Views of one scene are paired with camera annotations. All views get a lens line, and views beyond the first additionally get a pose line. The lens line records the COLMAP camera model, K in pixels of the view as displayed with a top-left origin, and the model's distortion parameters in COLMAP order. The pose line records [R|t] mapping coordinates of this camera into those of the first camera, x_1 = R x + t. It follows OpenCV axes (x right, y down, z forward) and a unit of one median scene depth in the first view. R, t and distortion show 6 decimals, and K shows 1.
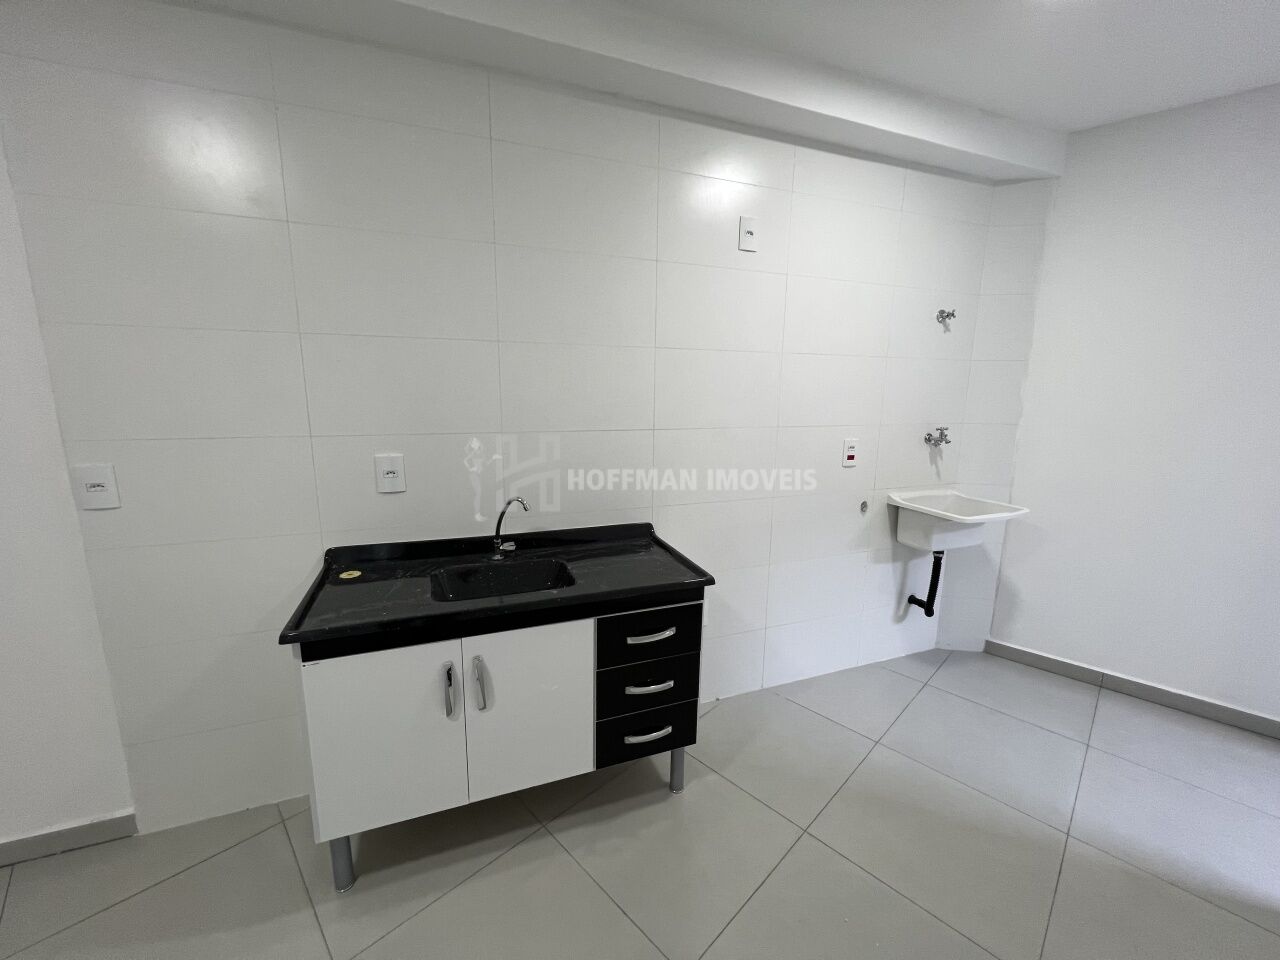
lens RADIAL K [[510.4, 0, 641.0], [0, 510.4, 482.4], [0, 0, 1]] dist [0.000060, 0.000326]
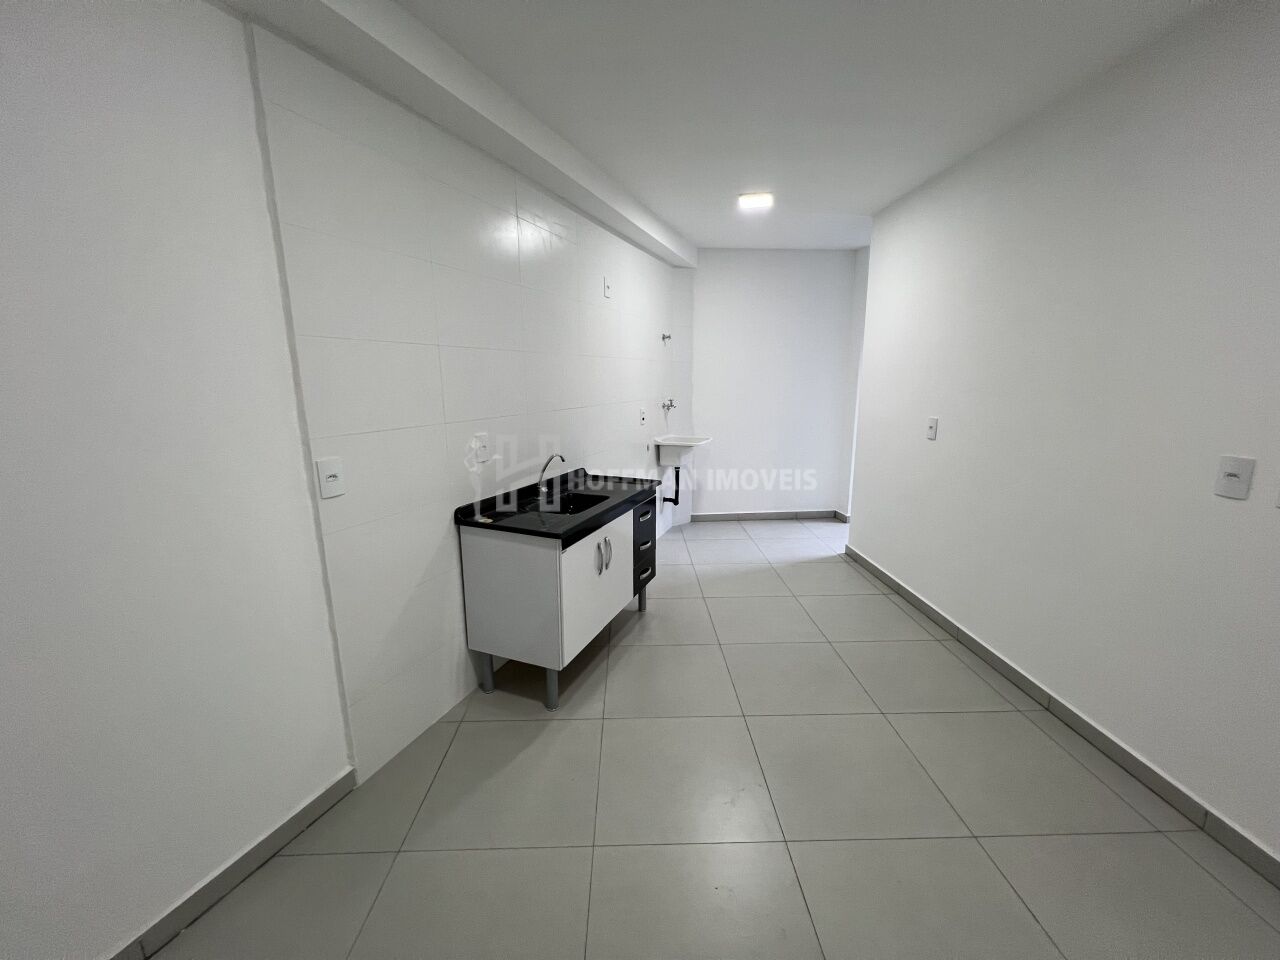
lens RADIAL K [[510.4, 0, 644.4], [0, 510.4, 482.4], [0, 0, 1]] dist [0.000060, 0.000326]
pose [[0.683491, -0.164015, 0.711294, -0.859344], [0.147831, 0.985340, 0.085154, 0.015922], [-0.714833, 0.046950, 0.697718, -0.191544]]
